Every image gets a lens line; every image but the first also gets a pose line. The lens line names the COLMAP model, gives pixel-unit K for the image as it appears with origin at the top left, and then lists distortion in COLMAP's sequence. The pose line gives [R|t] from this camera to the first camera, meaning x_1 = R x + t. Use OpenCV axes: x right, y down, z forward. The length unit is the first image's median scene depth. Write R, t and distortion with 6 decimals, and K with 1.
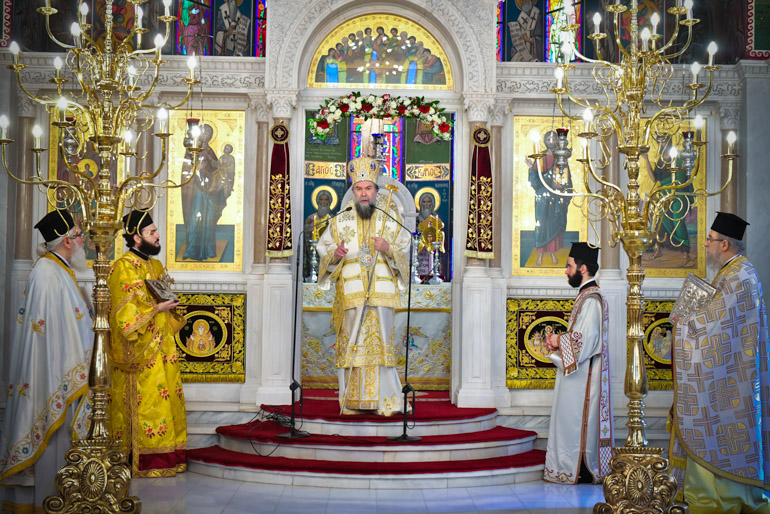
lens RADIAL K [[1220.8, 0, 385.2], [0, 1220.8, 256.6], [0, 0, 1]] dist [-0.000033, 0.000000]
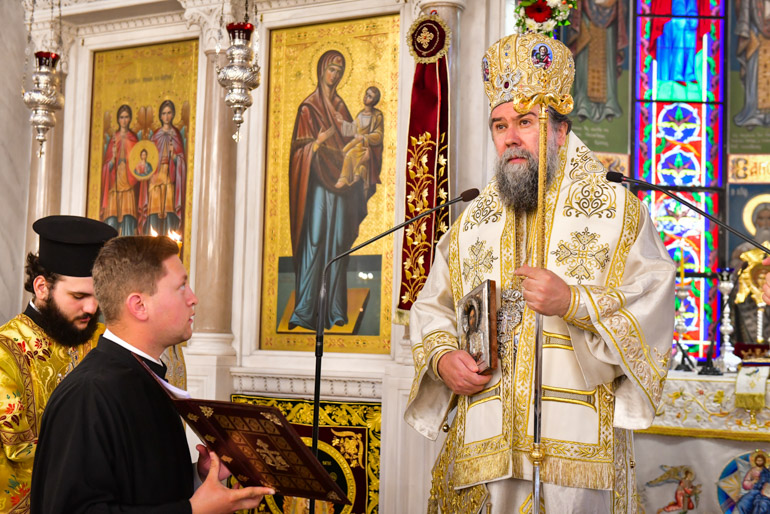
lens RADIAL K [[1159.9, 0, 385.3], [0, 1159.9, 258.5], [0, 0, 1]] dist [0.002029, 0.000000]
pose [[0.868595, -0.028838, -0.494683, 0.099795], [0.007441, 0.998952, -0.045170, -0.004508], [0.495467, 0.035554, 0.867899, 0.621957]]
